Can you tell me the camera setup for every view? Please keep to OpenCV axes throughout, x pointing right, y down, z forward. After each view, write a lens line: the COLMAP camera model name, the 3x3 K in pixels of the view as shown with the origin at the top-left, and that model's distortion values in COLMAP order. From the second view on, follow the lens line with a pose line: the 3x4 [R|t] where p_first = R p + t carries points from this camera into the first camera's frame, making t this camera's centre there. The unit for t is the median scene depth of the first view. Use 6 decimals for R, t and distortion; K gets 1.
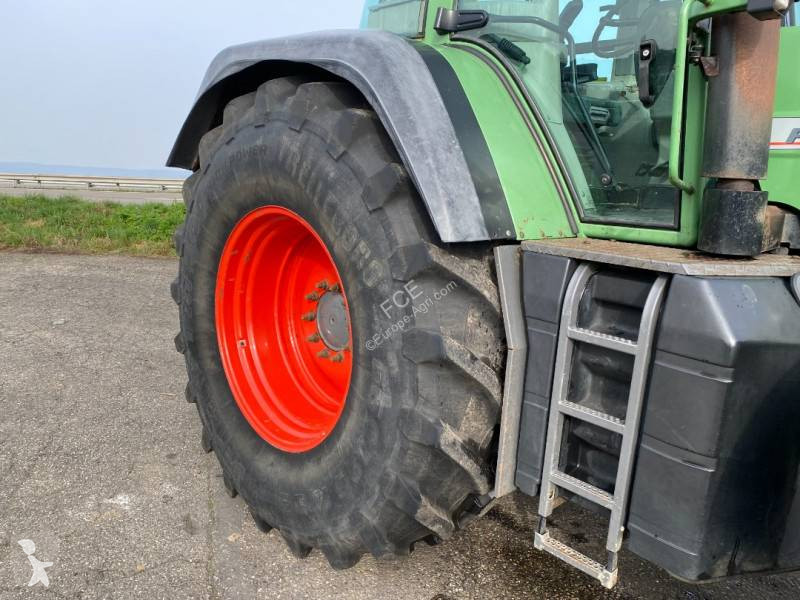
lens RADIAL K [[610.1, 0, 400.0], [0, 610.1, 300.0], [0, 0, 1]] dist [0.058710, -0.070609]
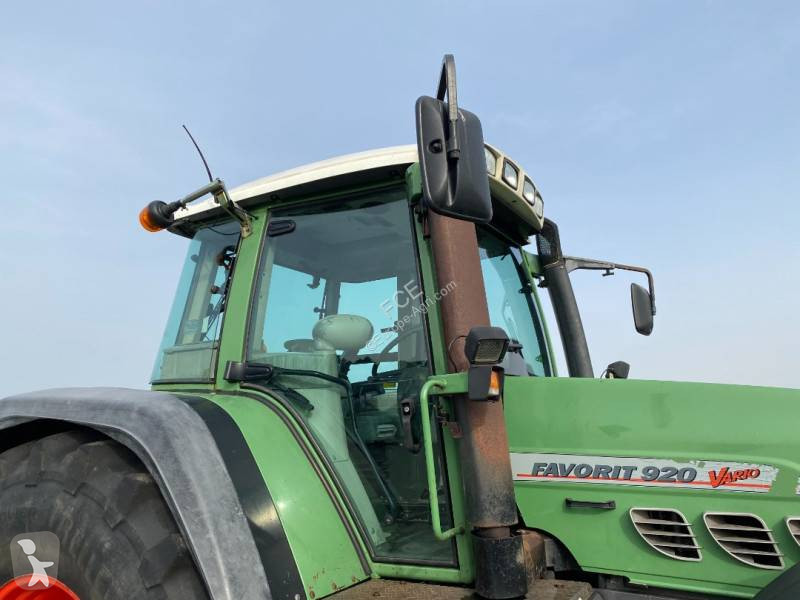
lens RADIAL K [[610.1, 0, 400.0], [0, 610.1, 300.0], [0, 0, 1]] dist [0.058710, -0.070609]
pose [[0.960465, -0.010833, 0.278191, 0.062346], [0.118653, 0.919876, -0.373831, -0.150470], [-0.251852, 0.392060, 0.884794, -0.096814]]
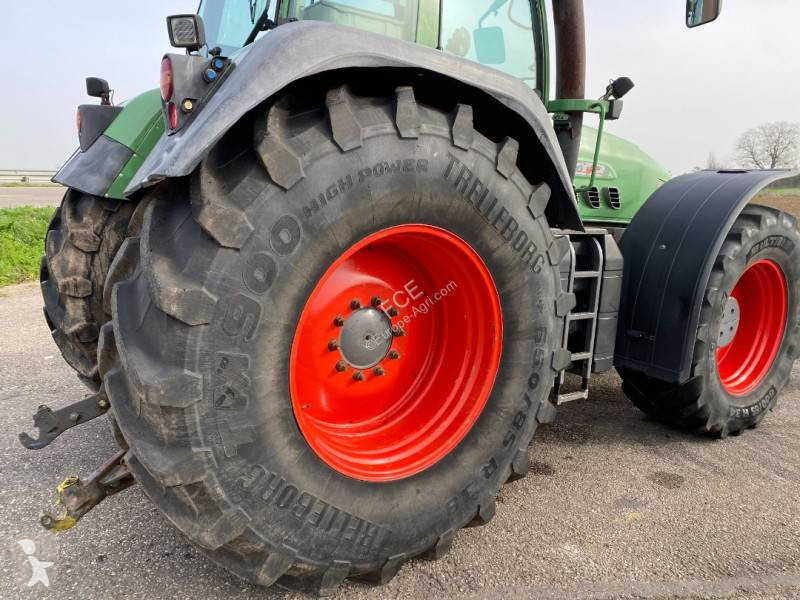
lens RADIAL K [[620.7, 0, 392.4], [0, 620.7, 313.1], [0, 0, 1]] dist [0.060590, -0.082014]
pose [[0.142166, -0.230151, 0.962715, -1.419614], [0.166887, 0.964243, 0.205872, -0.273734], [-0.975673, 0.131397, 0.175492, 1.078241]]
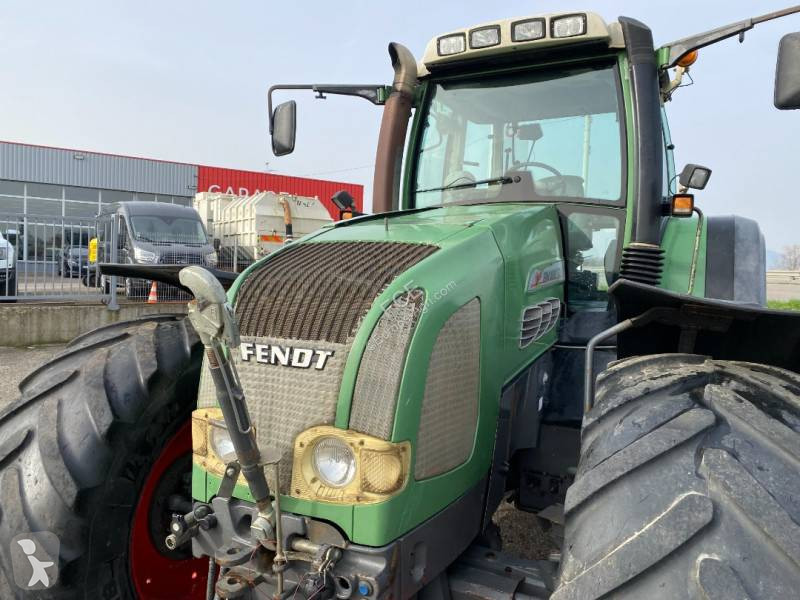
lens RADIAL K [[610.9, 0, 400.0], [0, 610.9, 300.0], [0, 0, 1]] dist [-0.000249, 0.002589]
pose [[0.333472, 0.038464, -0.941975, 2.217057], [-0.177086, 0.983938, -0.022514, -0.107132], [0.925979, 0.174319, 0.334927, 0.298290]]
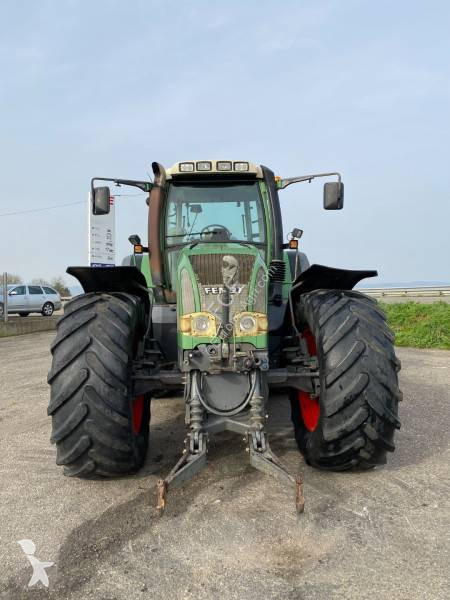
lens RADIAL K [[448.0, 0, 225.0], [0, 448.0, 300.0], [0, 0, 1]] dist [0.143778, -0.177731]
pose [[0.747681, -0.033213, -0.663227, 2.543030], [-0.079216, 0.987156, -0.138737, 0.253806], [0.659317, 0.156269, 0.735446, -0.826754]]
